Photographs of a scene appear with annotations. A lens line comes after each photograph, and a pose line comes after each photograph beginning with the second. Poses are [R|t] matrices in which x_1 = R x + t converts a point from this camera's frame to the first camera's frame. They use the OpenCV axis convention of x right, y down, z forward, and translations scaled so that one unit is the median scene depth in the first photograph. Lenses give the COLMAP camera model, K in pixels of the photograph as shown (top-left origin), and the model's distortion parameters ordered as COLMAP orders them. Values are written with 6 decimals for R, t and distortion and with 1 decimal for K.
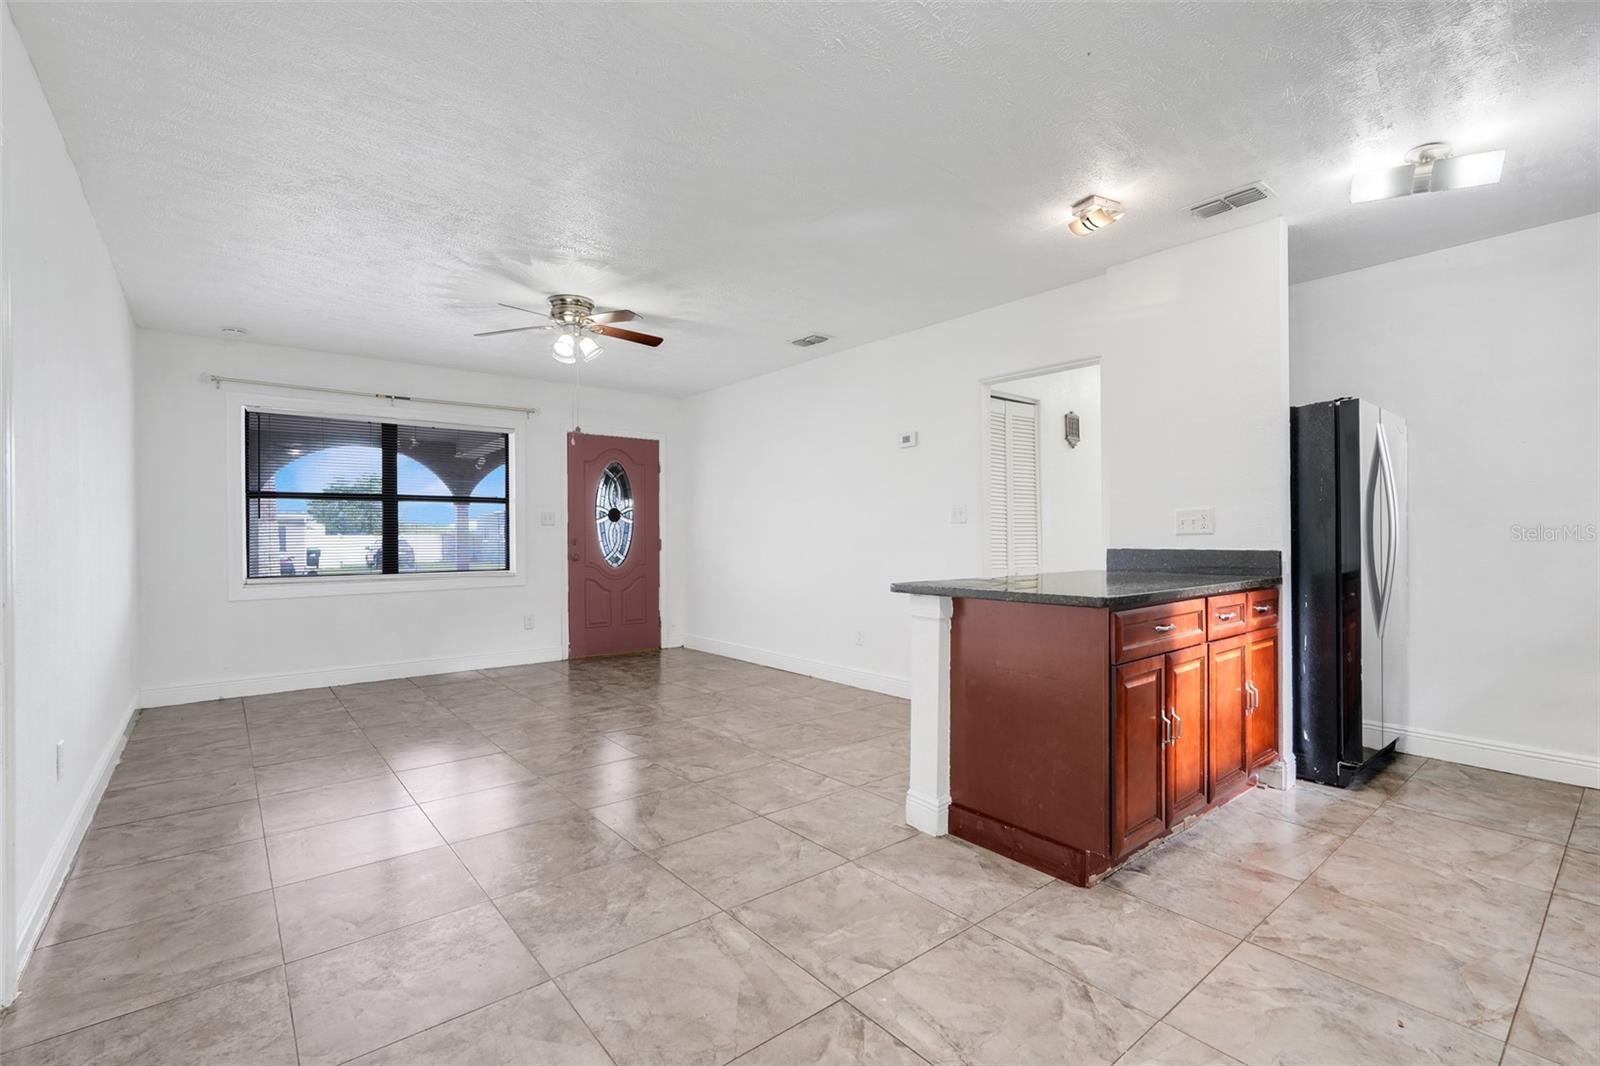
lens RADIAL K [[707.3, 0, 793.2], [0, 707.3, 535.1], [0, 0, 1]] dist [-0.014114, 0.006213]
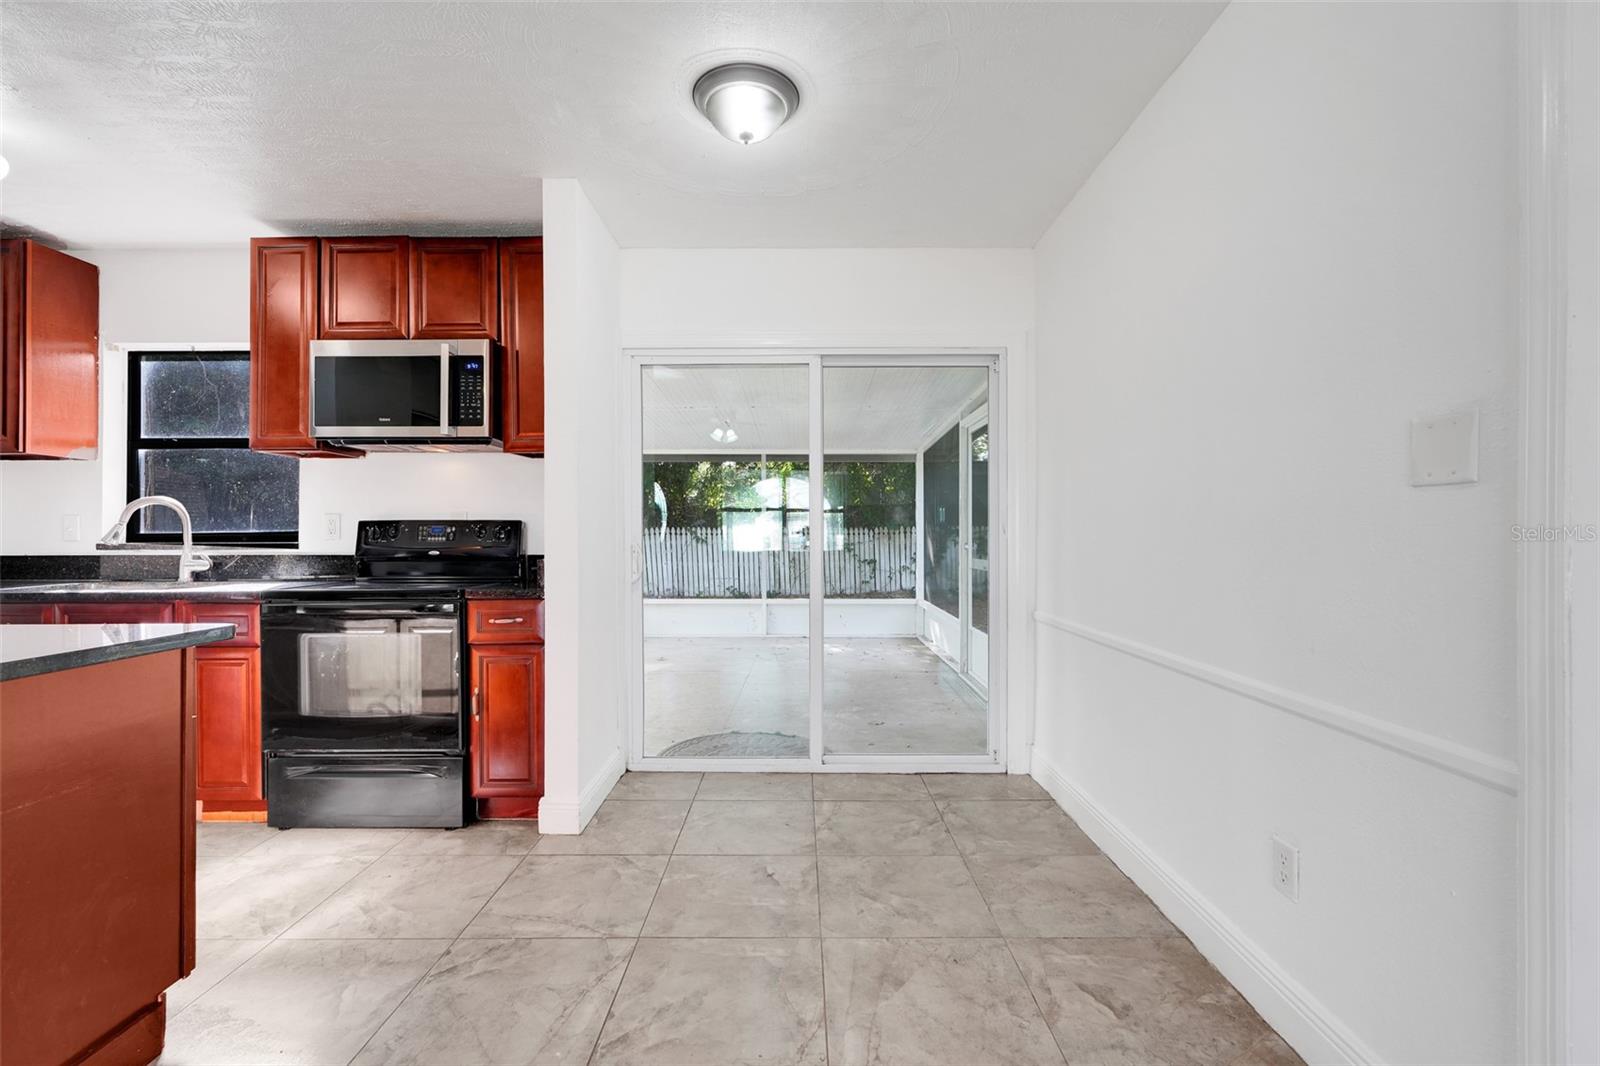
lens RADIAL K [[707.3, 0, 801.0], [0, 707.3, 534.4], [0, 0, 1]] dist [-0.014114, 0.006213]
pose [[-0.774838, 0.009114, 0.632094, -0.378818], [0.006582, 0.999958, -0.006350, -0.002306], [-0.632126, -0.000760, -0.774865, 0.820056]]
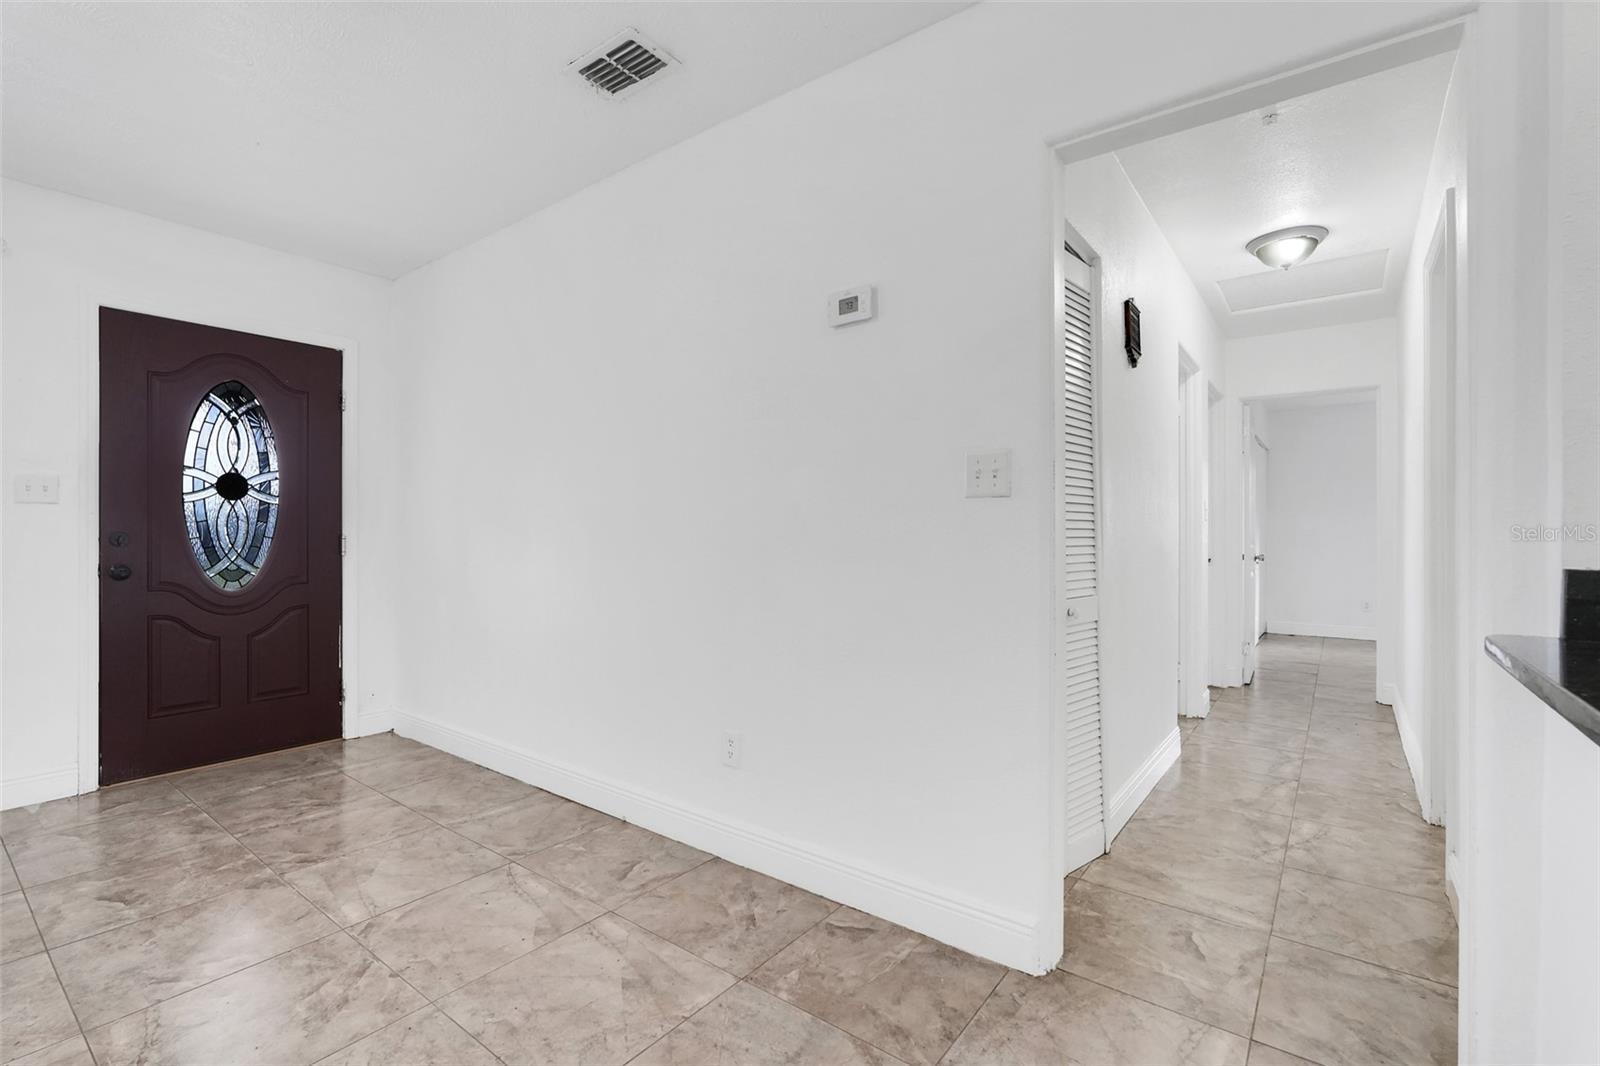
lens RADIAL K [[707.3, 0, 789.2], [0, 707.3, 535.3], [0, 0, 1]] dist [-0.014114, 0.006213]
pose [[0.973117, 0.005370, 0.230247, 0.041547], [-0.005912, 0.999981, 0.001664, 0.006670], [-0.230234, -0.002981, 0.973131, 0.918591]]
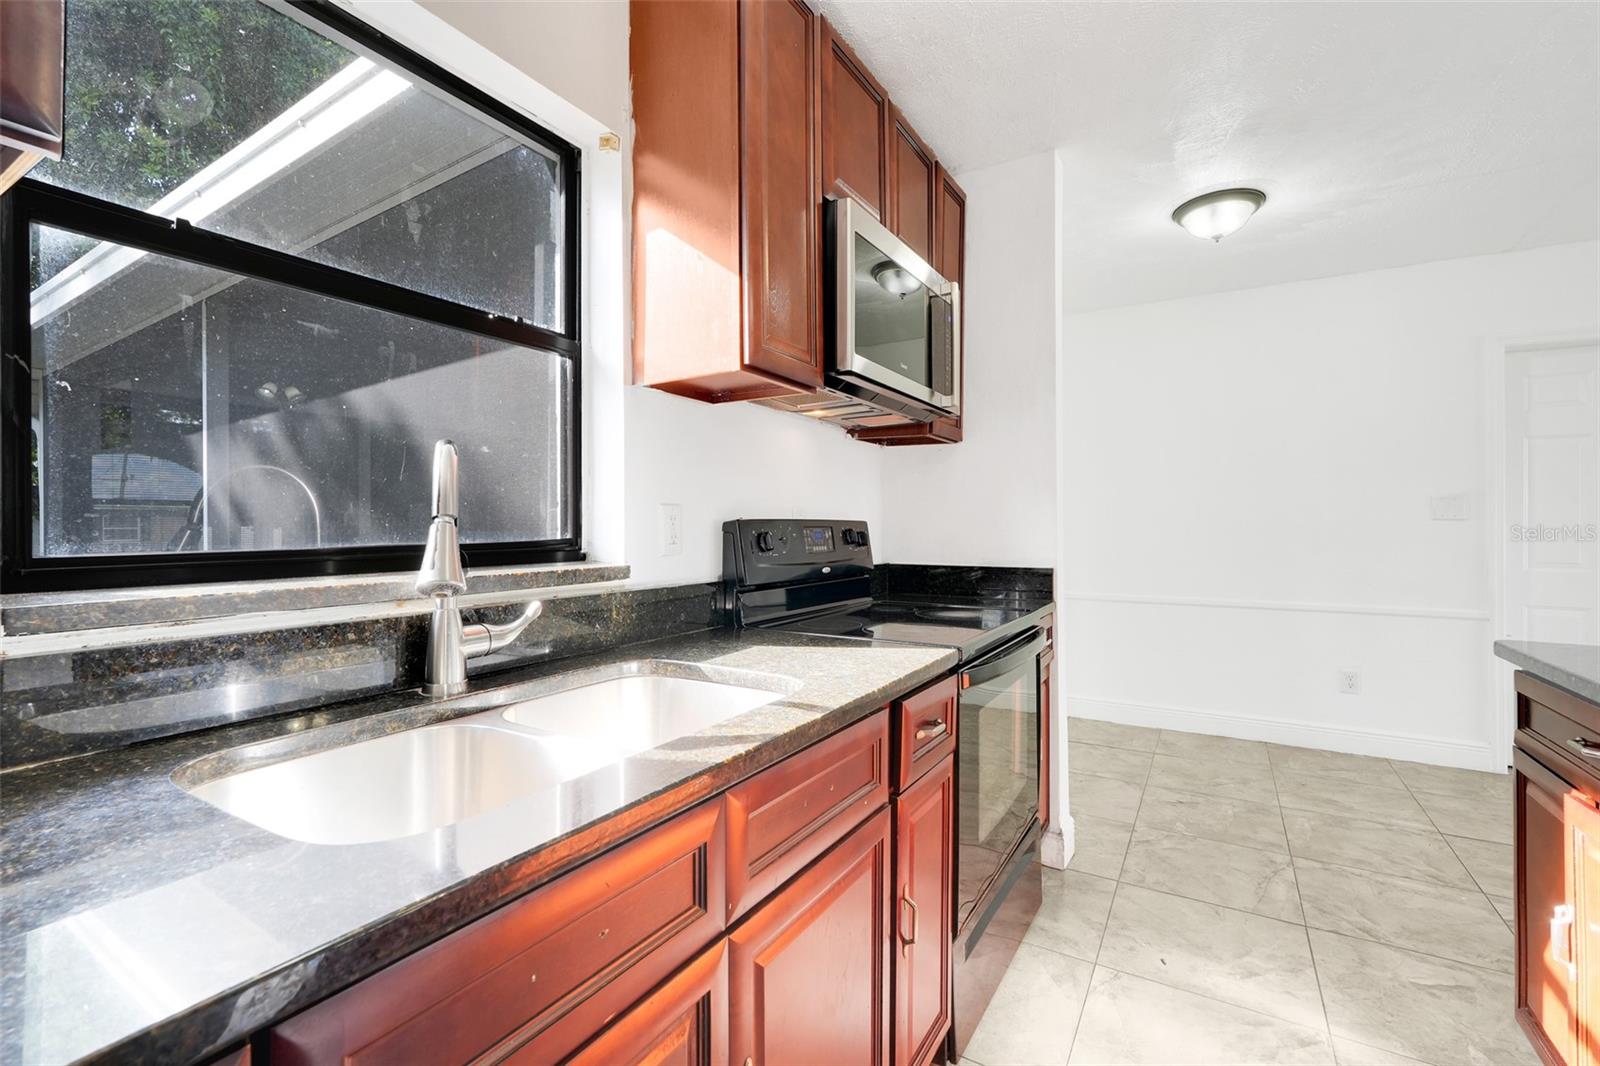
lens RADIAL K [[707.3, 0, 792.6], [0, 707.3, 525.4], [0, 0, 1]] dist [-0.014114, 0.006213]
pose [[-0.939706, 0.006961, -0.341914, 0.960613], [0.007914, 0.999968, -0.001391, -0.027378], [0.341893, -0.004013, -0.939730, 0.986820]]
